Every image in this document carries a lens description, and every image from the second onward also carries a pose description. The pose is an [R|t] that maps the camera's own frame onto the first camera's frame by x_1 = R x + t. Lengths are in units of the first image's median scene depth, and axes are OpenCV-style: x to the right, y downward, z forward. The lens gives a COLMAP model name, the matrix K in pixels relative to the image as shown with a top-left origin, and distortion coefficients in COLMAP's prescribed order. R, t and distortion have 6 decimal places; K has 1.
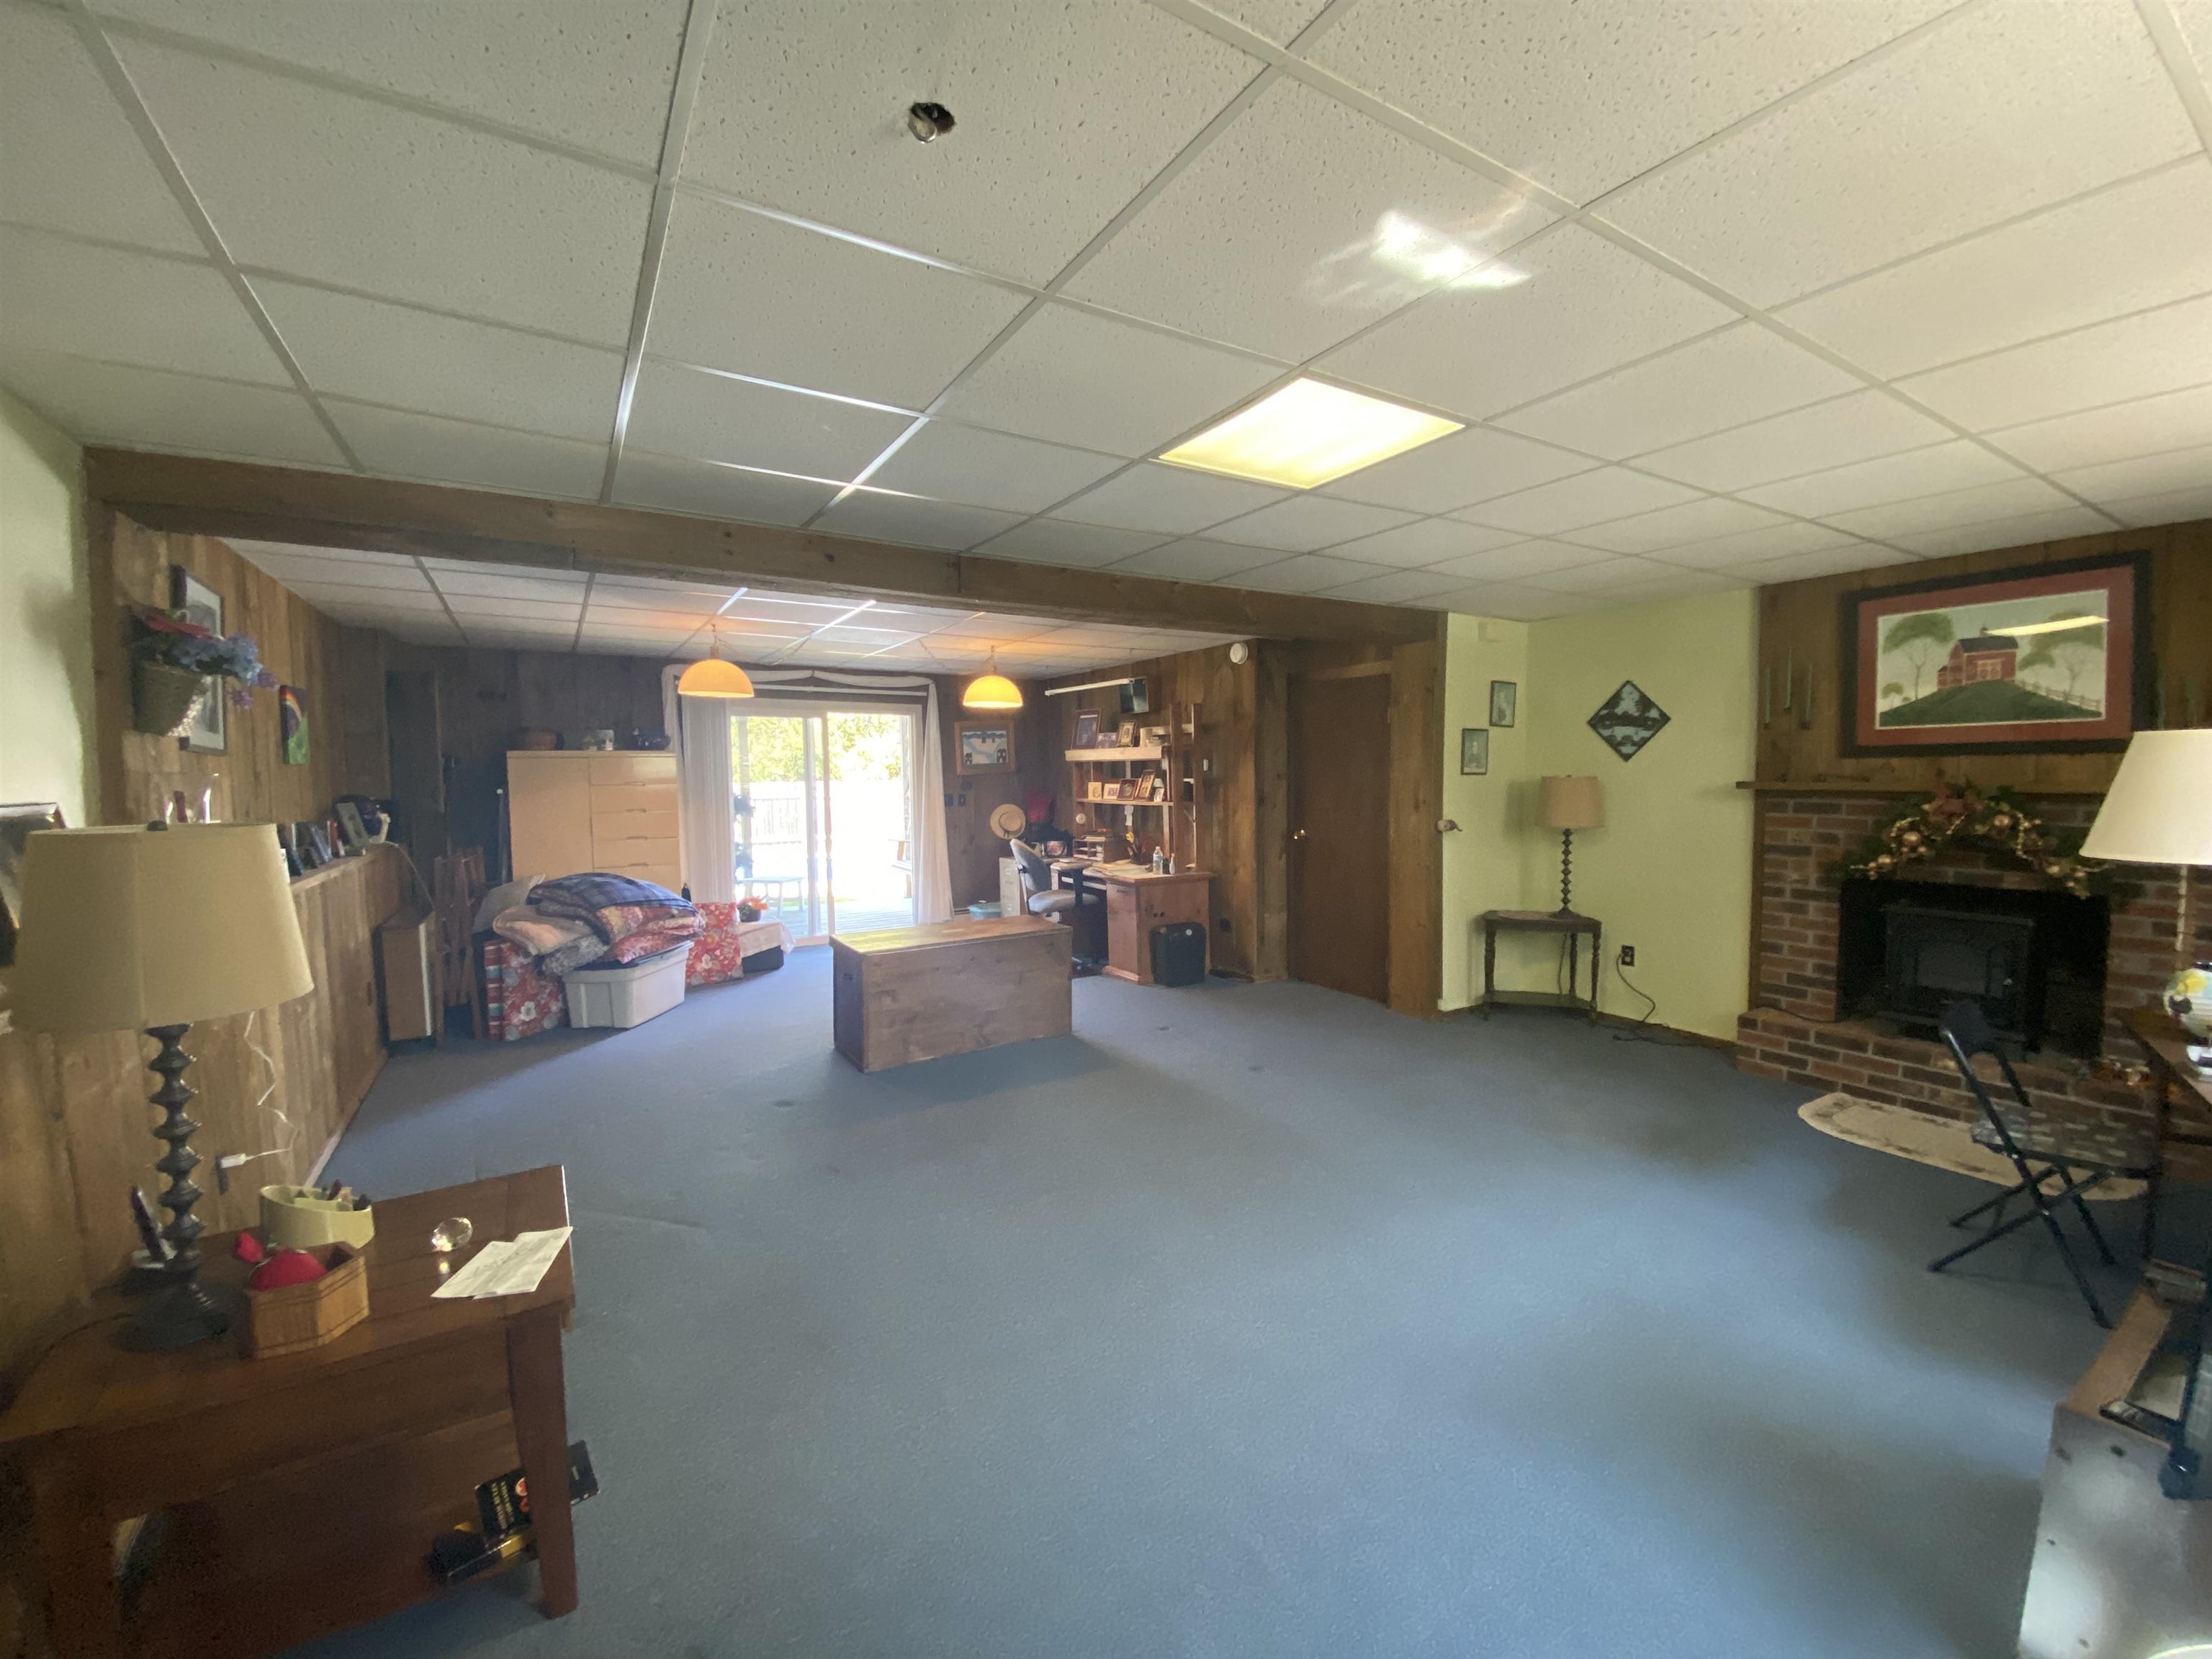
lens RADIAL K [[895.1, 0, 1107.5], [0, 895.1, 821.2], [0, 0, 1]] dist [-0.018502, -0.000887]
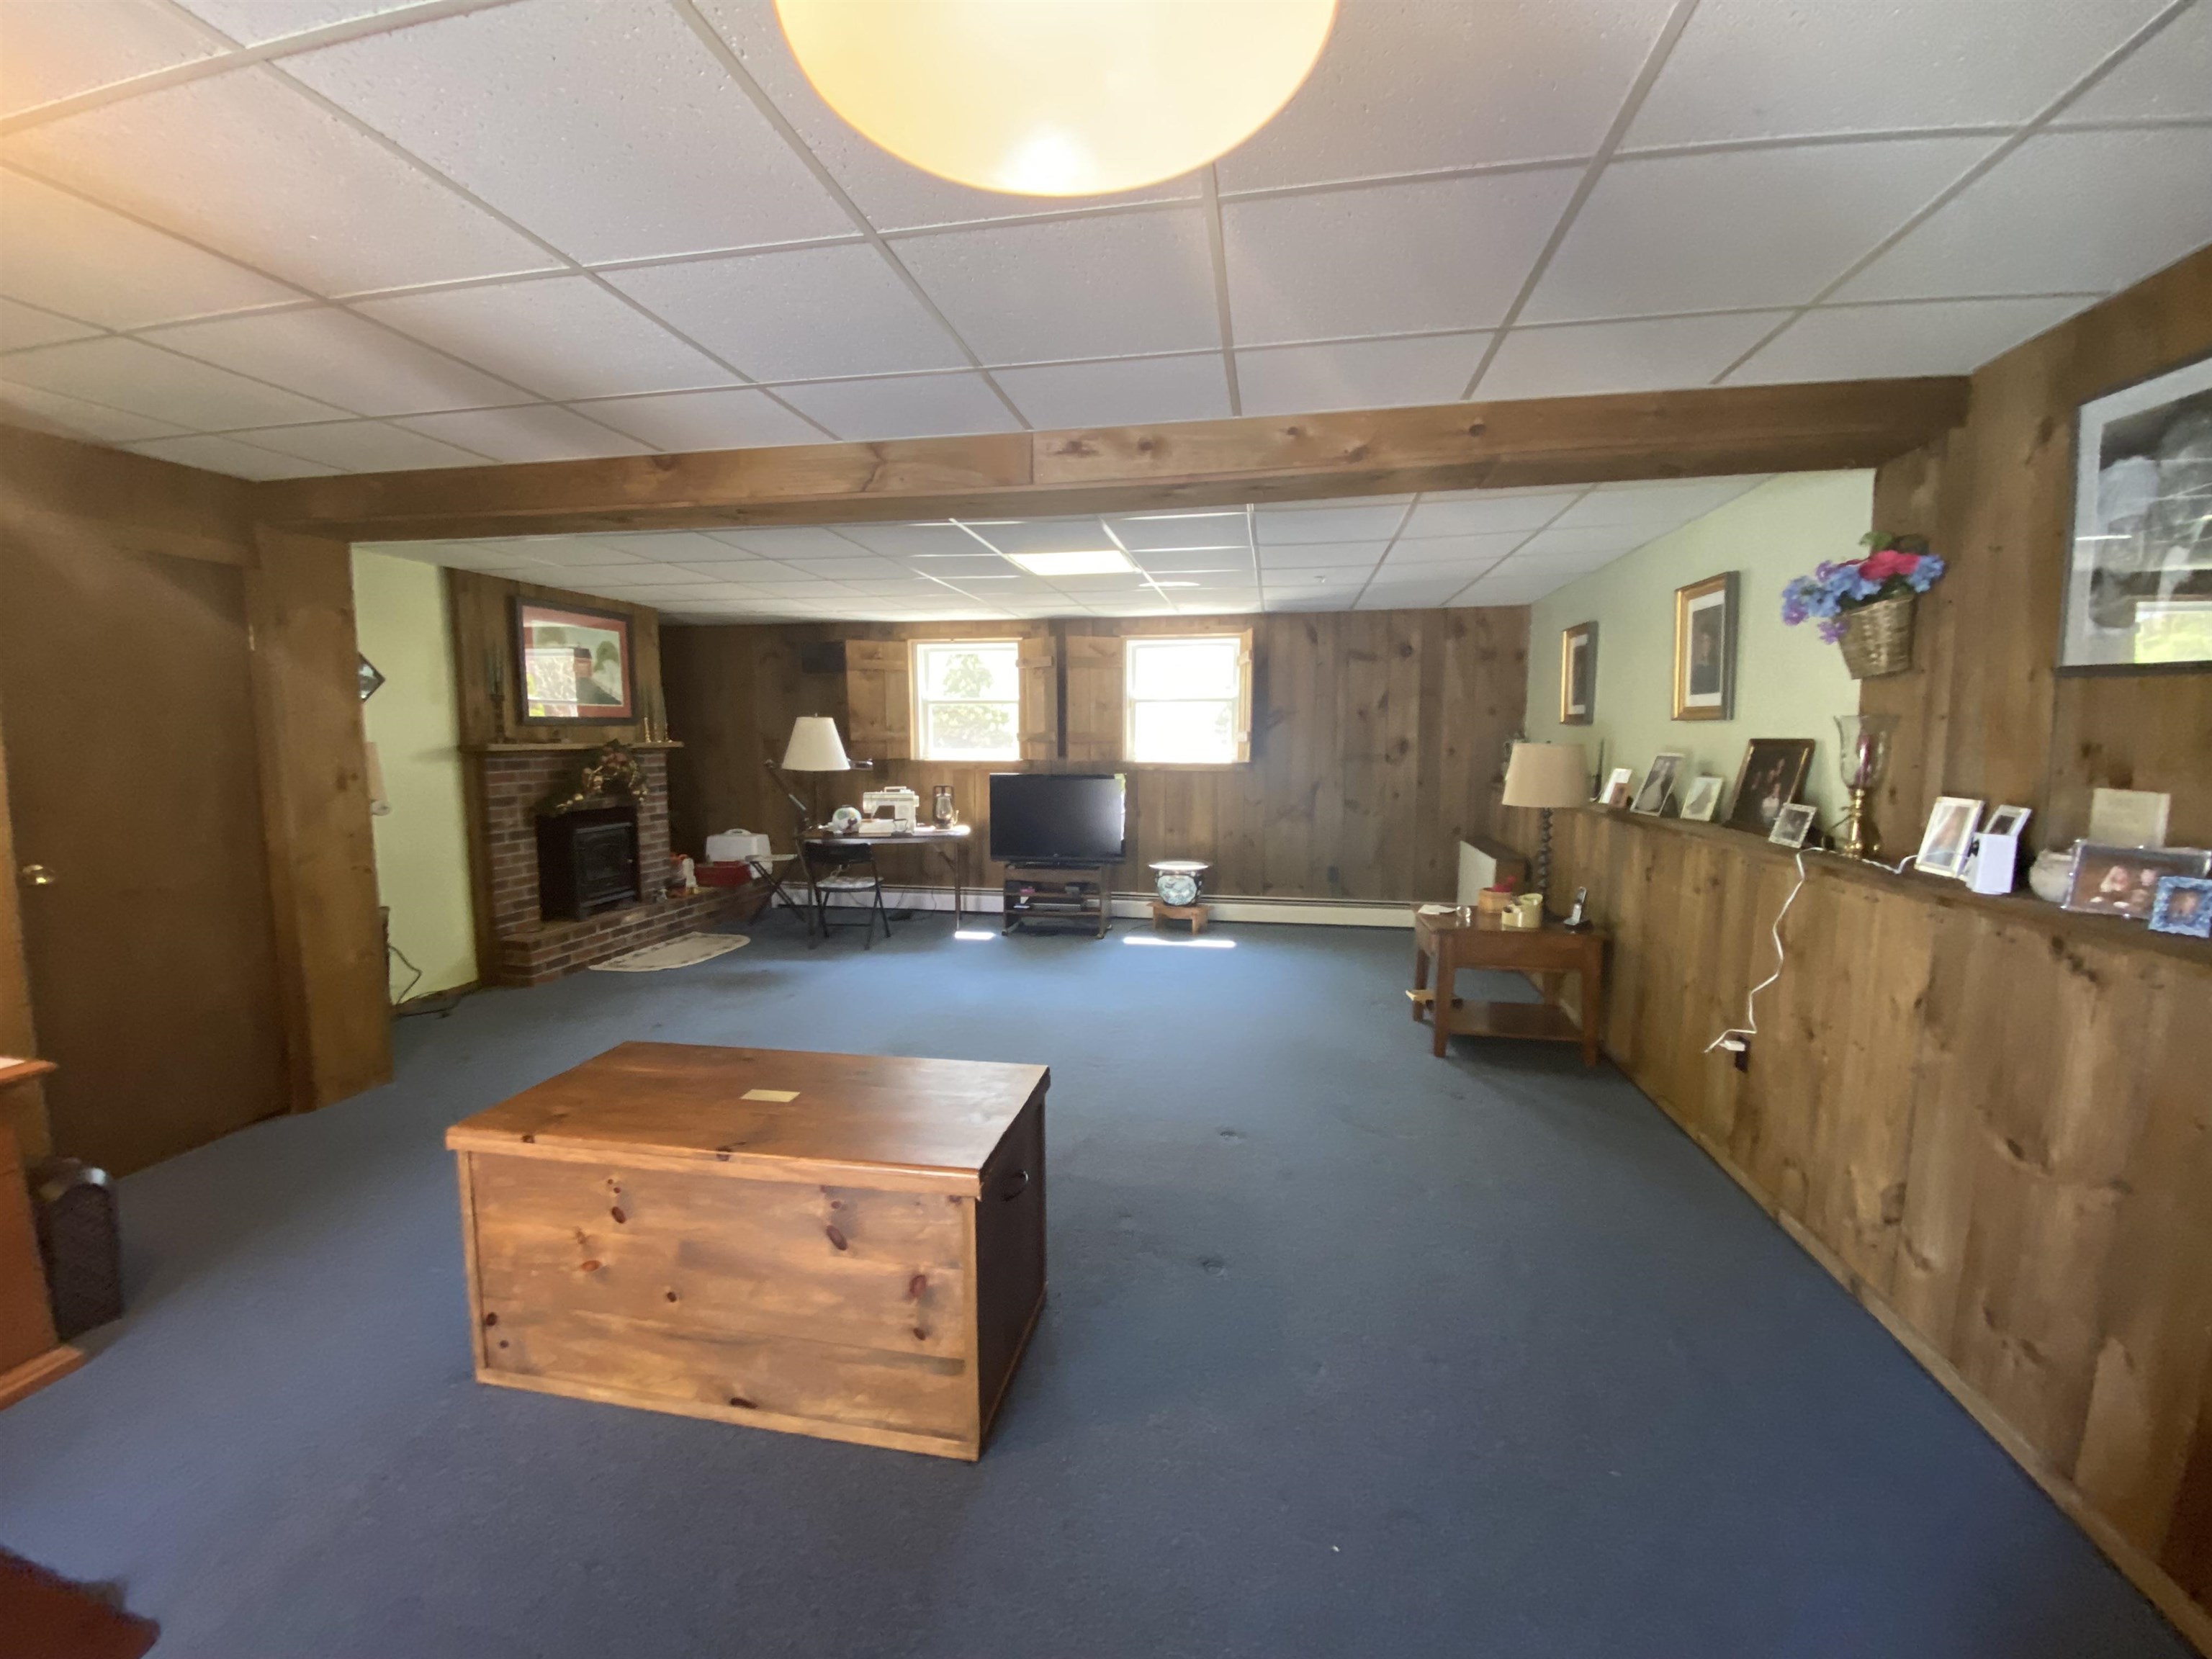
lens RADIAL K [[902.6, 0, 1106.2], [0, 902.6, 824.0], [0, 0, 1]] dist [-0.000507, -0.000304]
pose [[-0.733346, -0.051653, 0.677890, -0.681895], [0.053379, 0.989657, 0.133154, -0.057695], [-0.677757, 0.133833, -0.723004, 1.372853]]
